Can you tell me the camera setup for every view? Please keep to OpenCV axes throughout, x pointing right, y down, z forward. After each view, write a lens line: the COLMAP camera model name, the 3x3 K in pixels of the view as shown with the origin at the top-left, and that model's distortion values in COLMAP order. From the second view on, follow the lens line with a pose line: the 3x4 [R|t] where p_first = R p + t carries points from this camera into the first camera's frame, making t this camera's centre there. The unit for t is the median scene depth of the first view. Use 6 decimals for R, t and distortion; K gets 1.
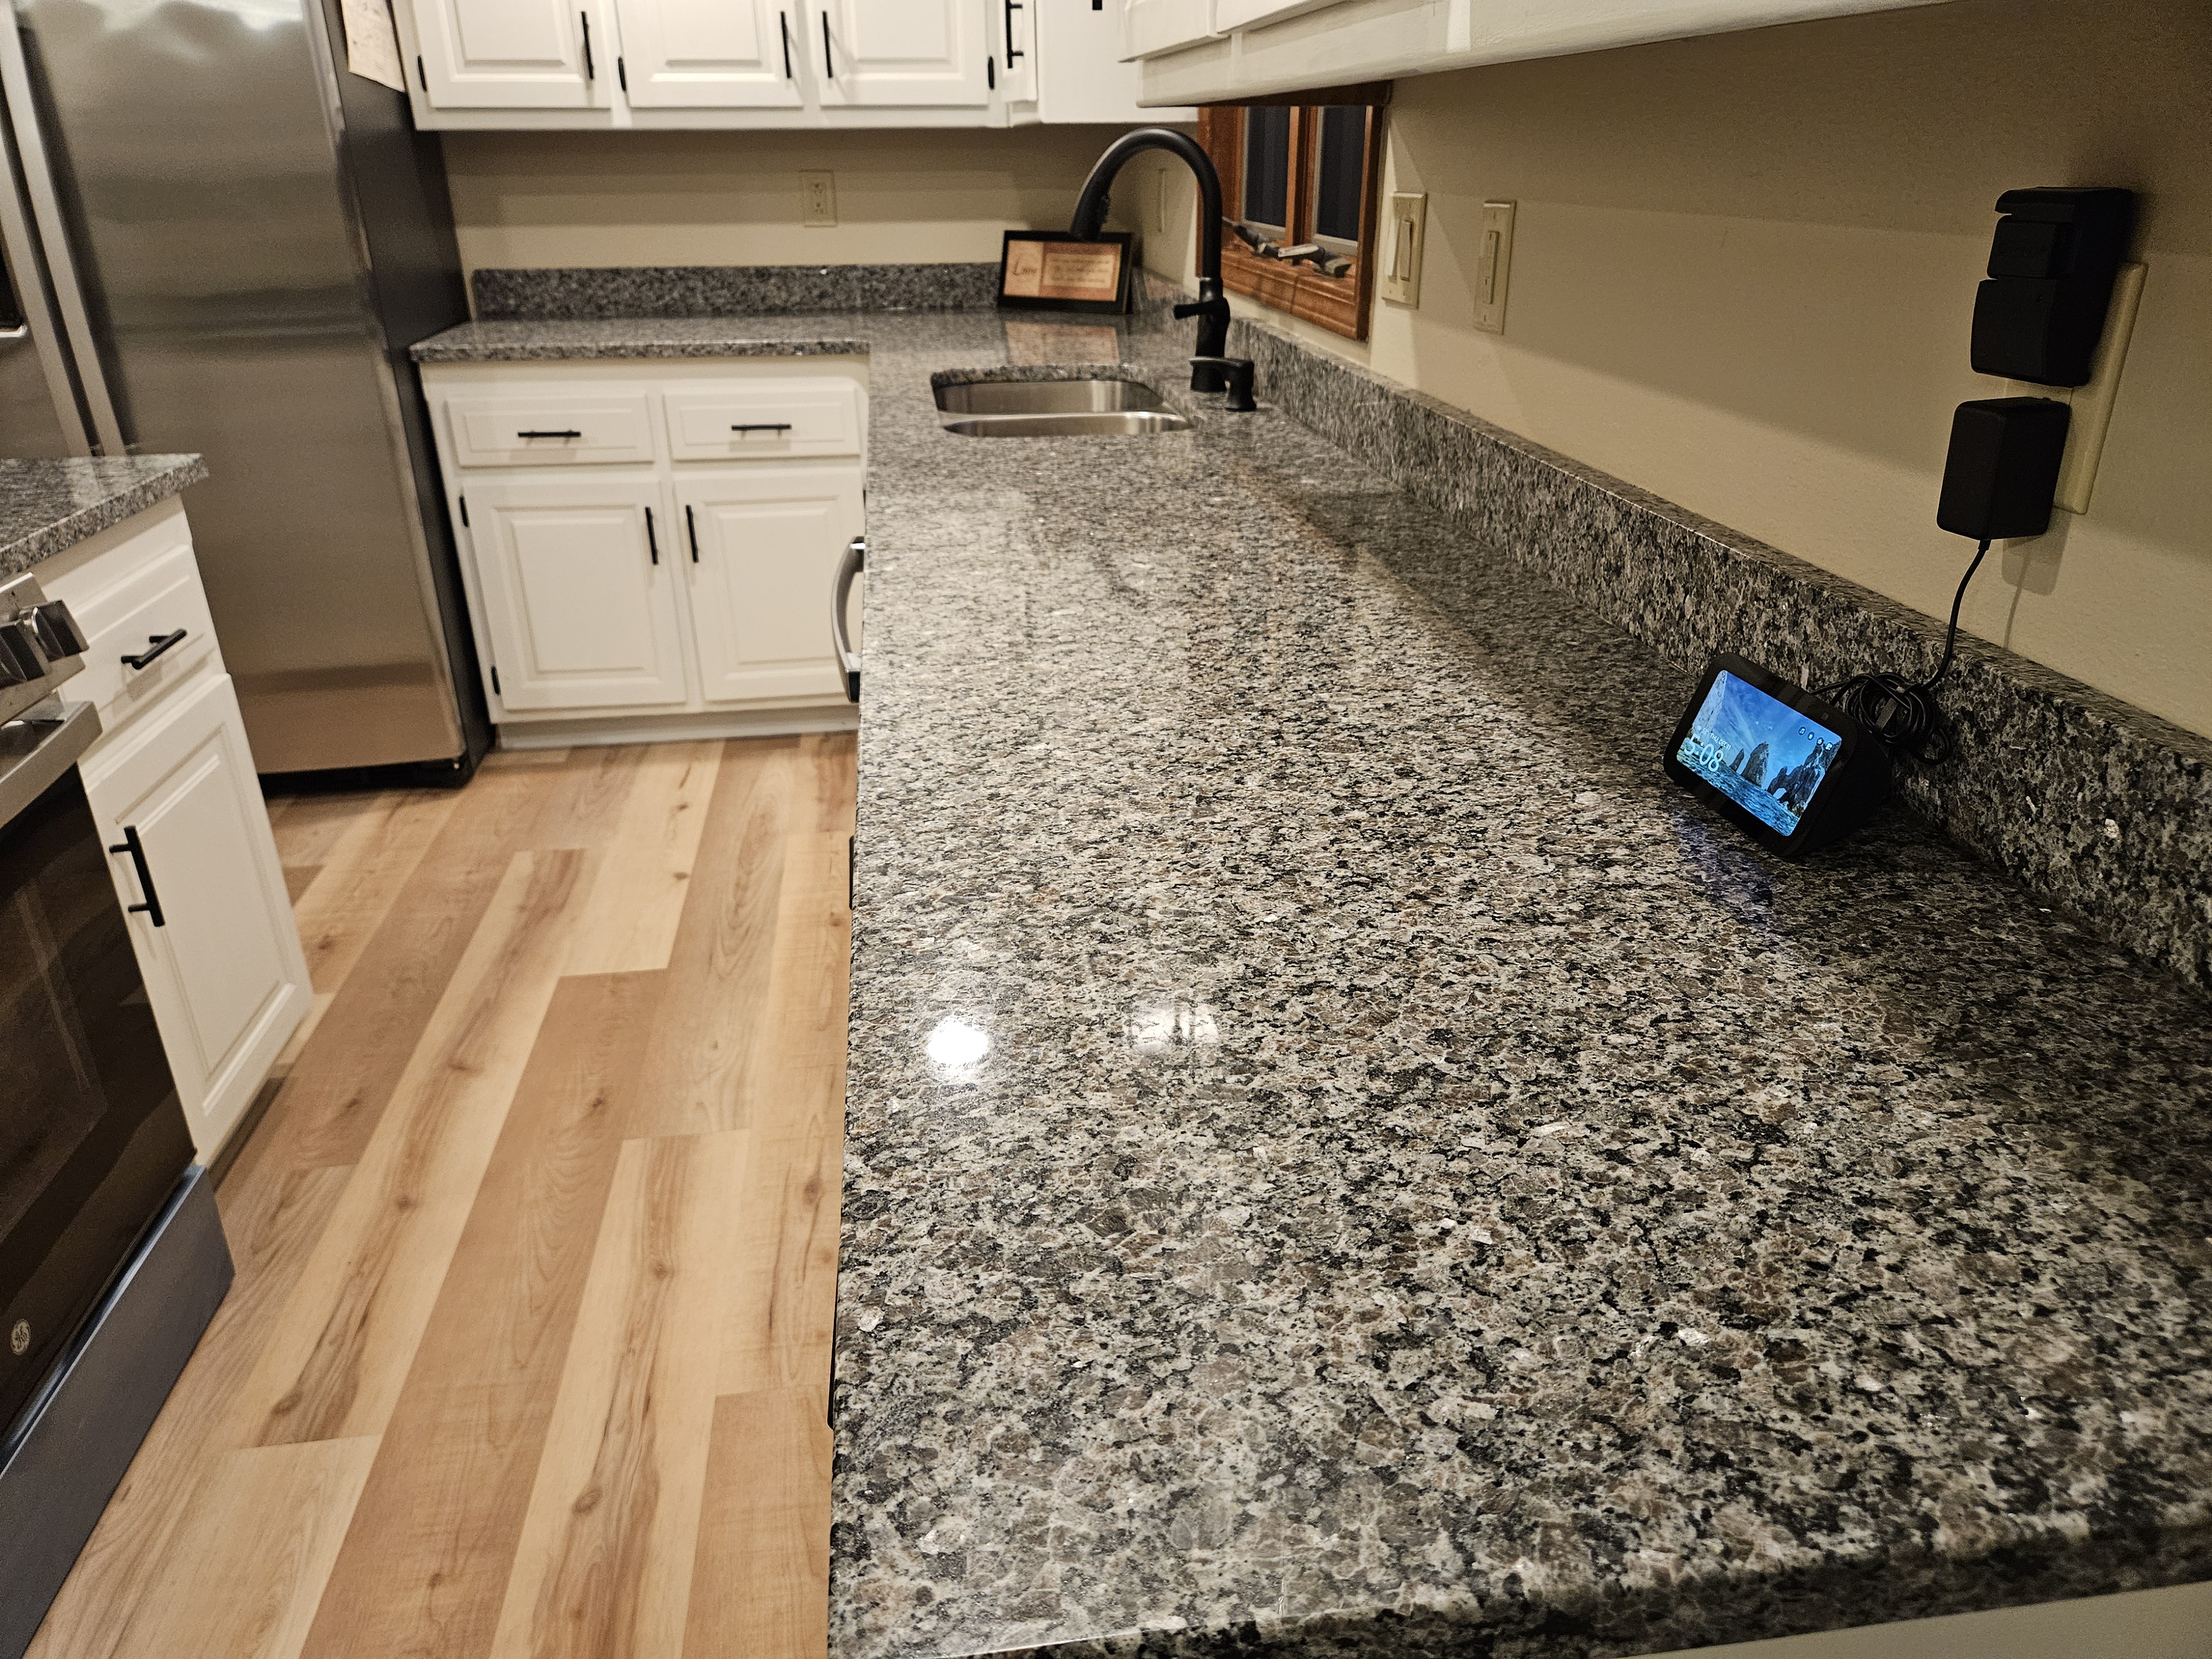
lens RADIAL K [[1479.6, 0, 1120.8], [0, 1479.6, 838.4], [0, 0, 1]] dist [0.077585, -0.063827]
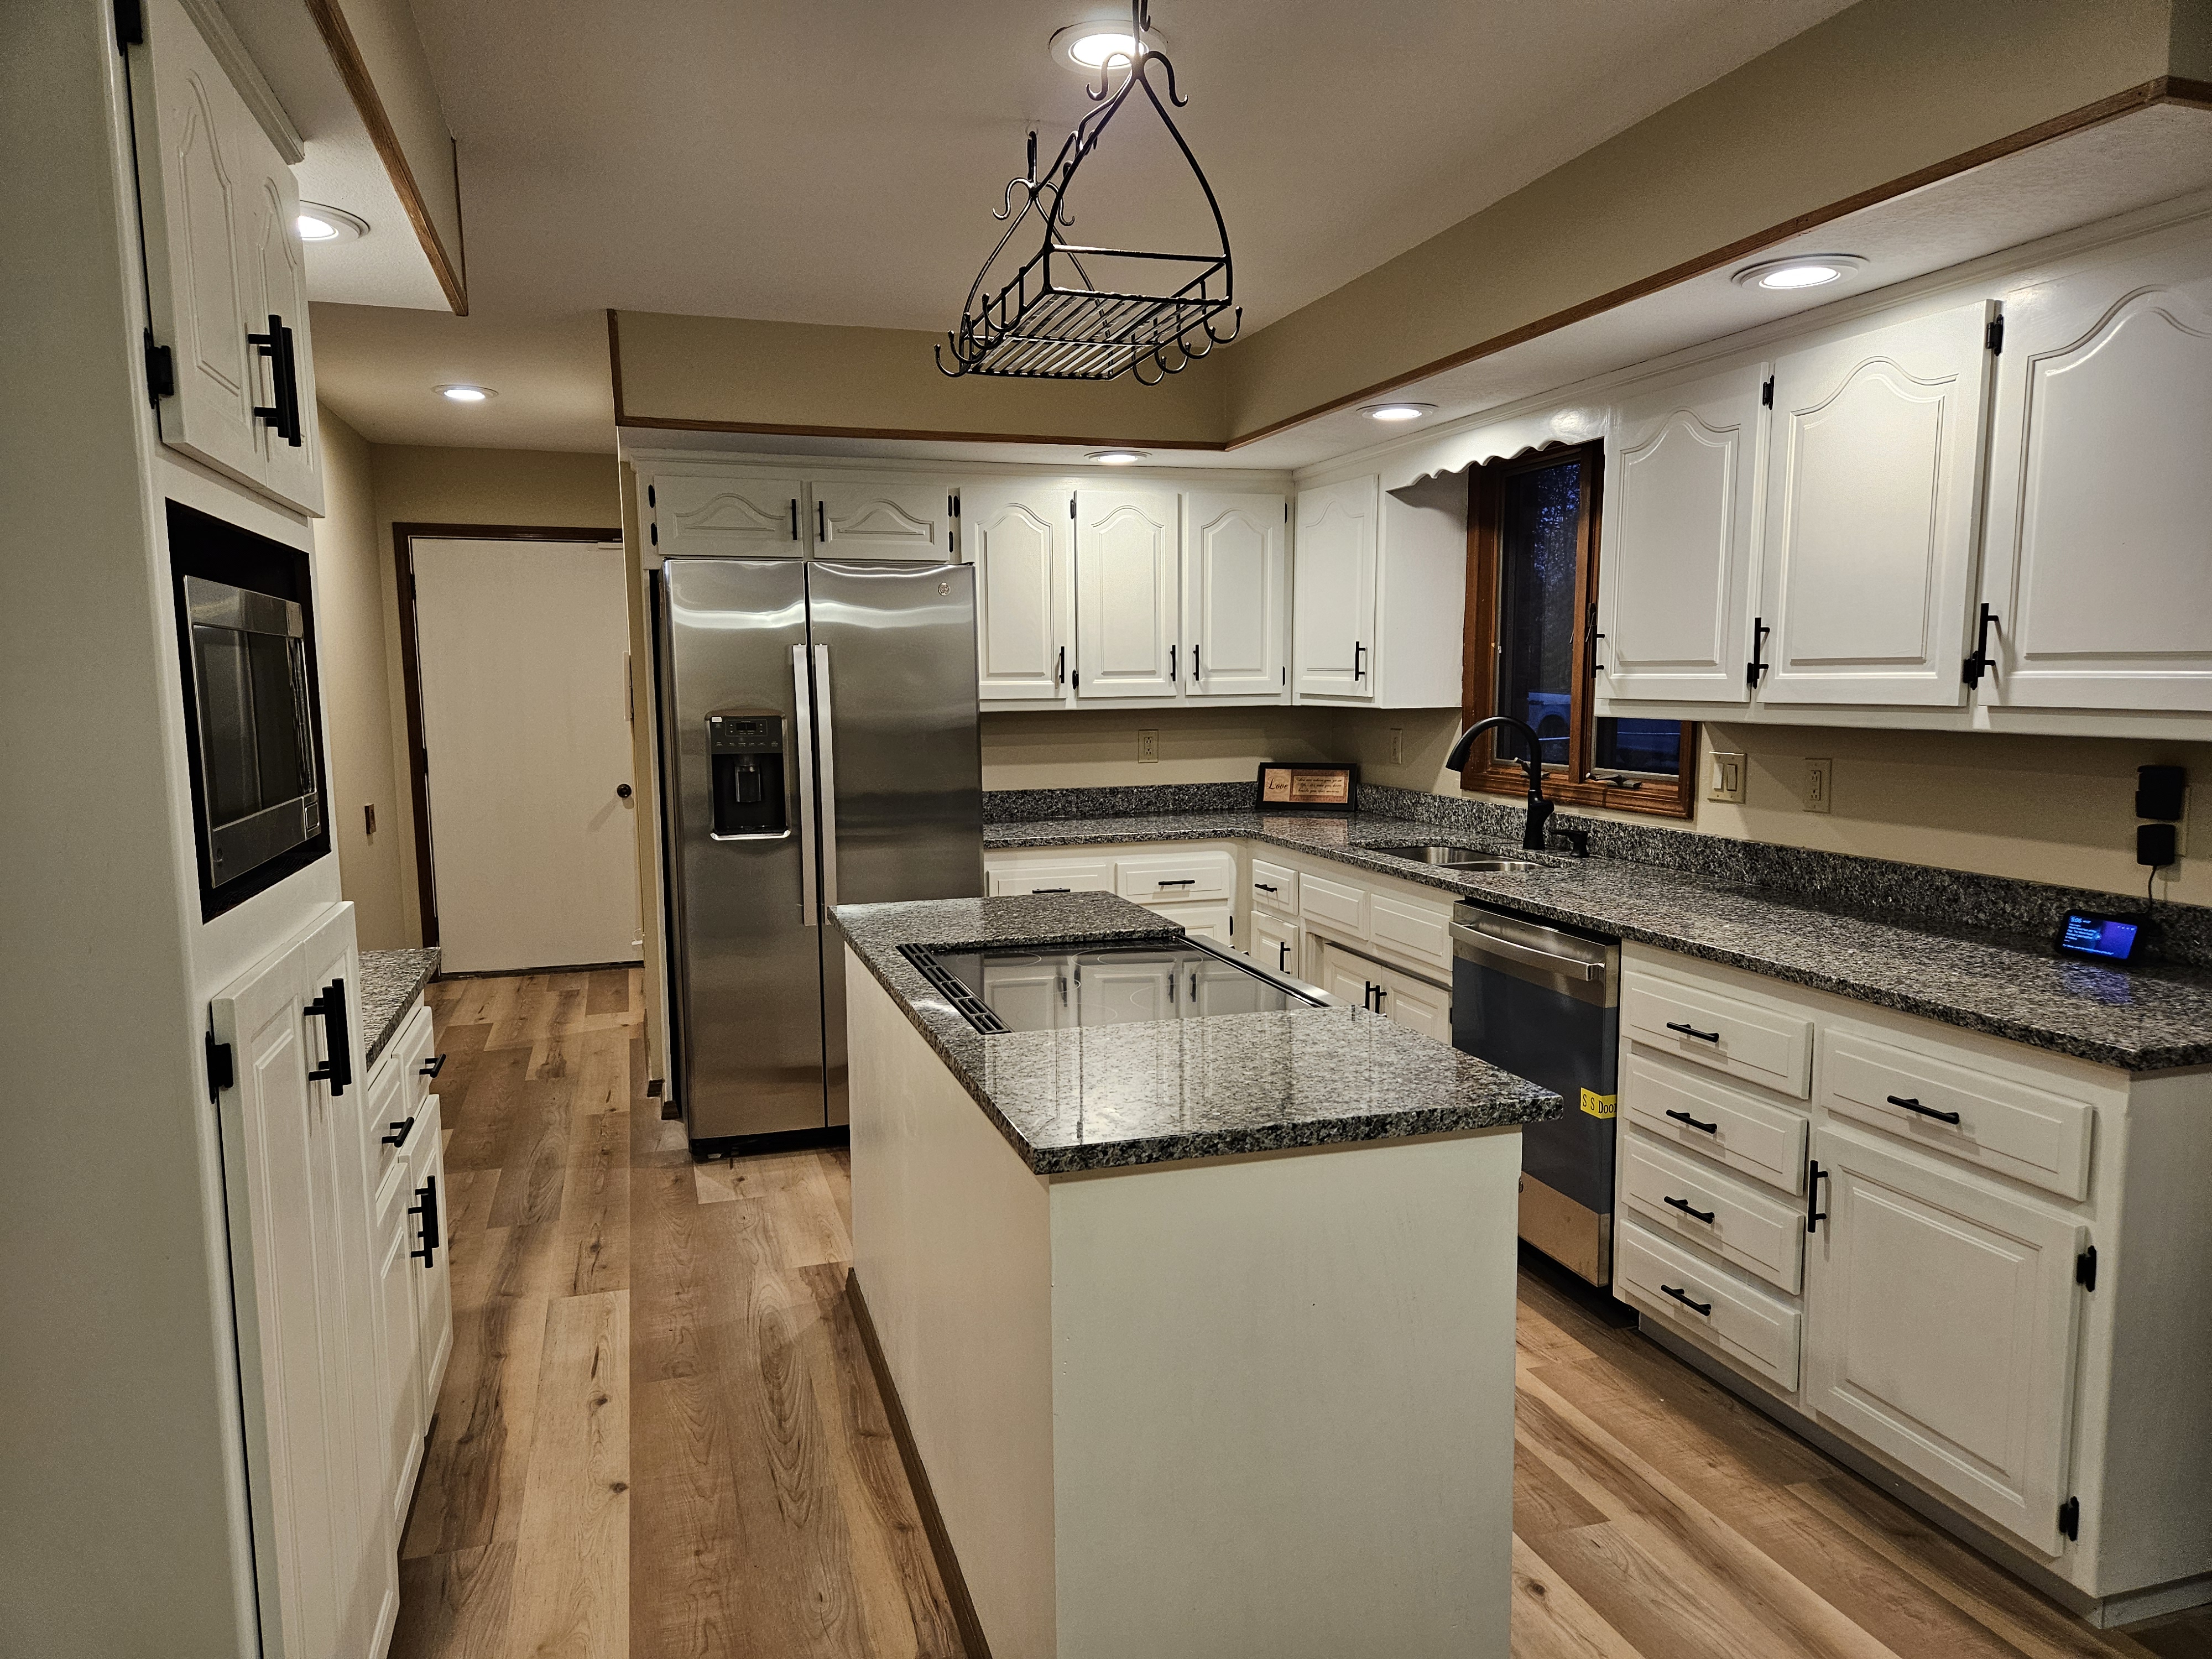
lens RADIAL K [[1479.6, 0, 1099.4], [0, 1479.6, 840.7], [0, 0, 1]] dist [0.077585, -0.063827]
pose [[0.986860, -0.016785, 0.160703, -0.565584], [0.066866, 0.947852, -0.311617, 0.157440], [-0.147092, 0.318268, 0.936520, -0.443992]]
